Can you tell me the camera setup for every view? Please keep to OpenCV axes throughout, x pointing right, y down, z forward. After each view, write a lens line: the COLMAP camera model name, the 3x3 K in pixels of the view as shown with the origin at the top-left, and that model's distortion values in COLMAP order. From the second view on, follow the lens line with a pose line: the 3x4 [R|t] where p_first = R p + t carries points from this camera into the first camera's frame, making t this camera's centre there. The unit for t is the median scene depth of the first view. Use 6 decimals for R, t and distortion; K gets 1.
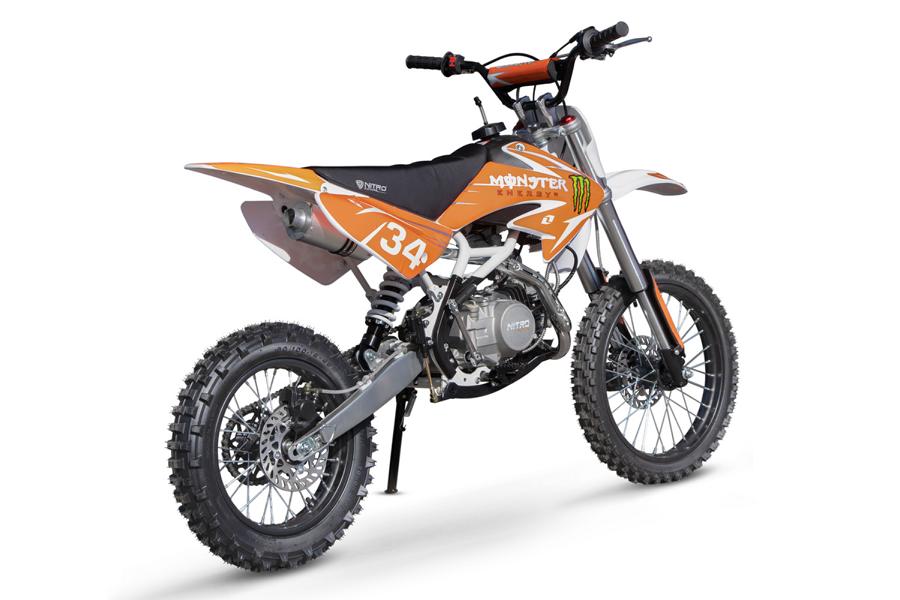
lens RADIAL K [[2088.5, 0, 450.0], [0, 2088.5, 300.0], [0, 0, 1]] dist [0.002567, -0.035976]
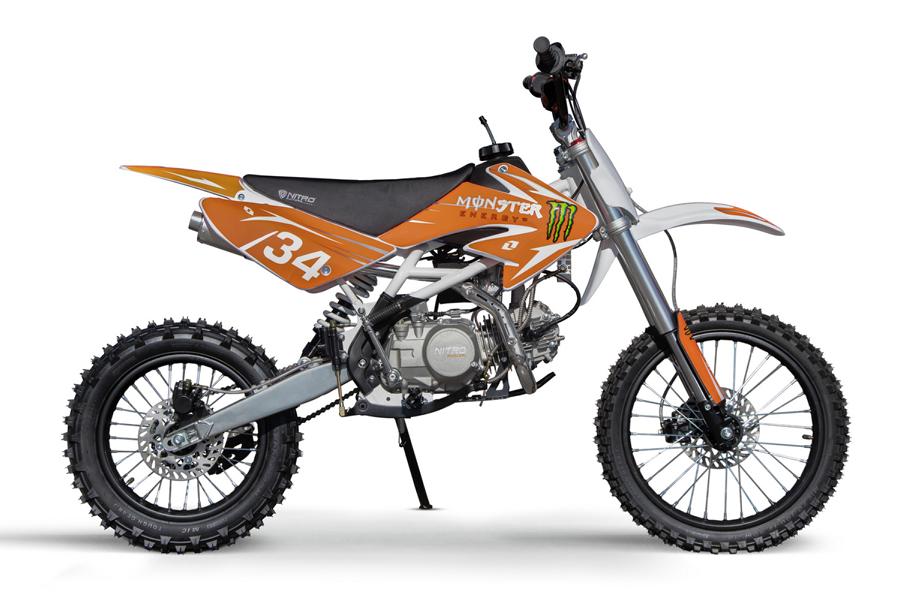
lens RADIAL K [[2088.5, 0, 450.0], [0, 2088.5, 300.0], [0, 0, 1]] dist [0.002567, -0.035976]
pose [[0.800132, 0.085596, -0.593685, 0.594936], [-0.095263, 0.995337, 0.015116, -0.025394], [0.592210, 0.044461, 0.804556, 0.216403]]
